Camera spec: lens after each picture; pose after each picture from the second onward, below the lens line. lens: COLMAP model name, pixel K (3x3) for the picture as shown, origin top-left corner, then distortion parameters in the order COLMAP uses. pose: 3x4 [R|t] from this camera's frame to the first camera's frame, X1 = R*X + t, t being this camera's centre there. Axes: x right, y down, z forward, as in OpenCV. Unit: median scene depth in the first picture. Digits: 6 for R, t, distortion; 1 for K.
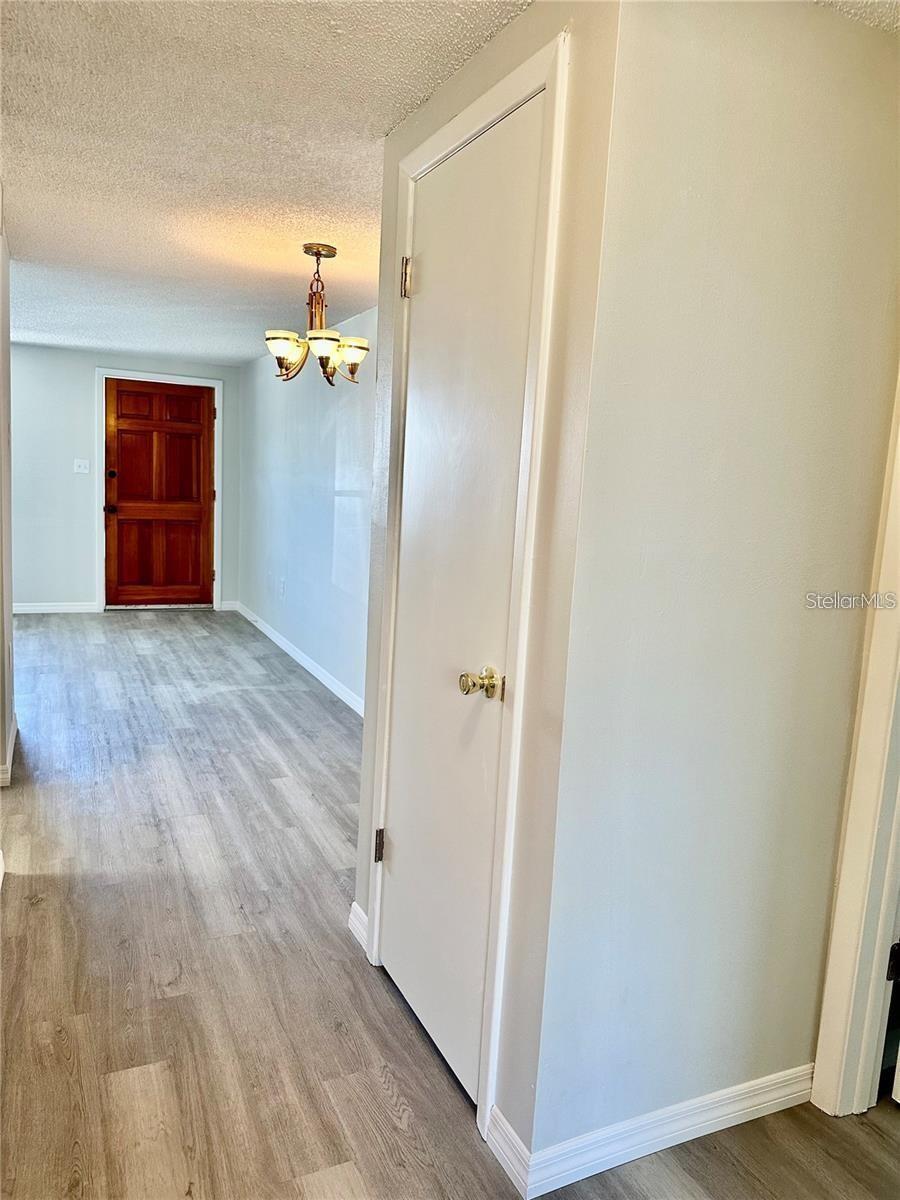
lens RADIAL K [[841.8, 0, 455.0], [0, 841.8, 597.6], [0, 0, 1]] dist [0.112293, -0.143749]
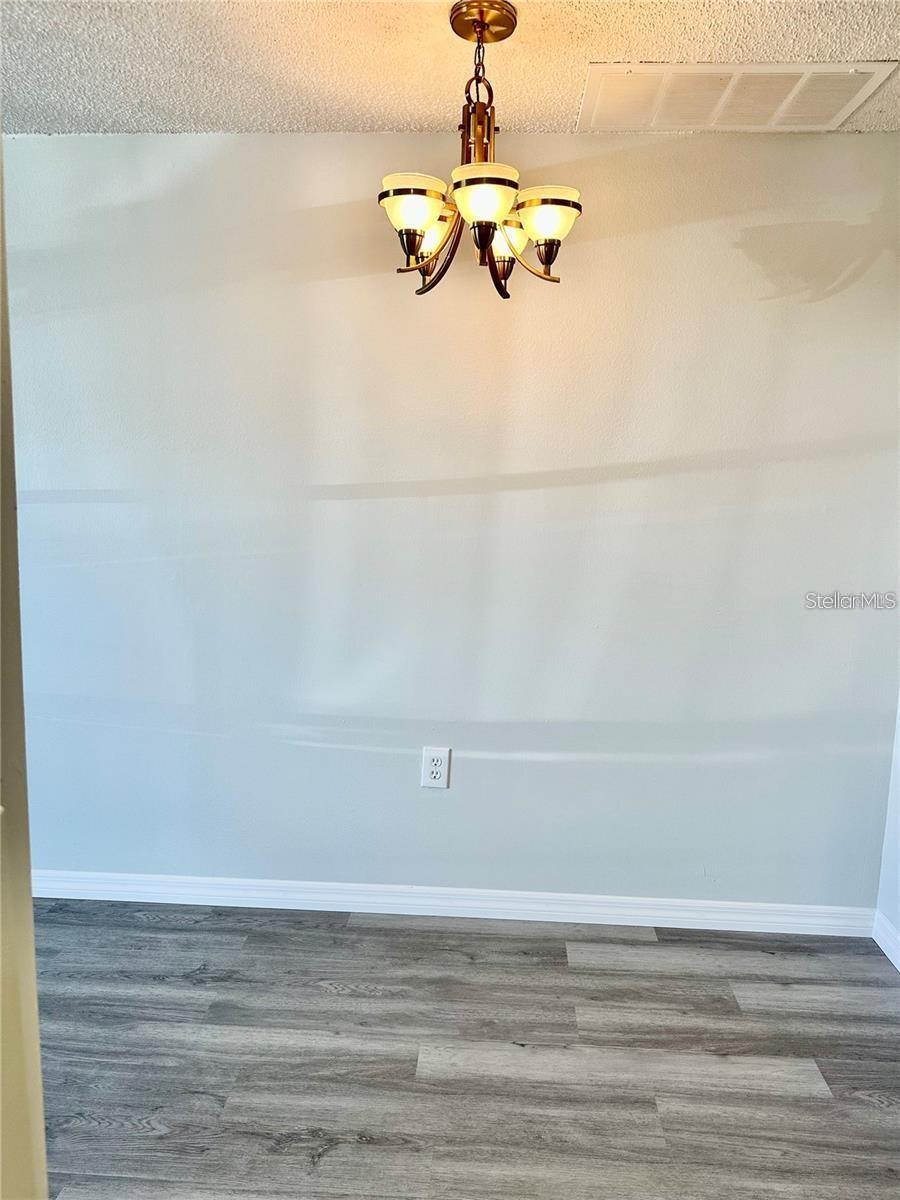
lens RADIAL K [[857.0, 0, 448.1], [0, 857.0, 585.8], [0, 0, 1]] dist [0.017671, -0.012838]
pose [[0.482358, -0.157052, 0.861780, -0.423701], [0.132407, 0.985565, 0.105499, -0.086907], [-0.865909, 0.063218, 0.496190, 0.501893]]
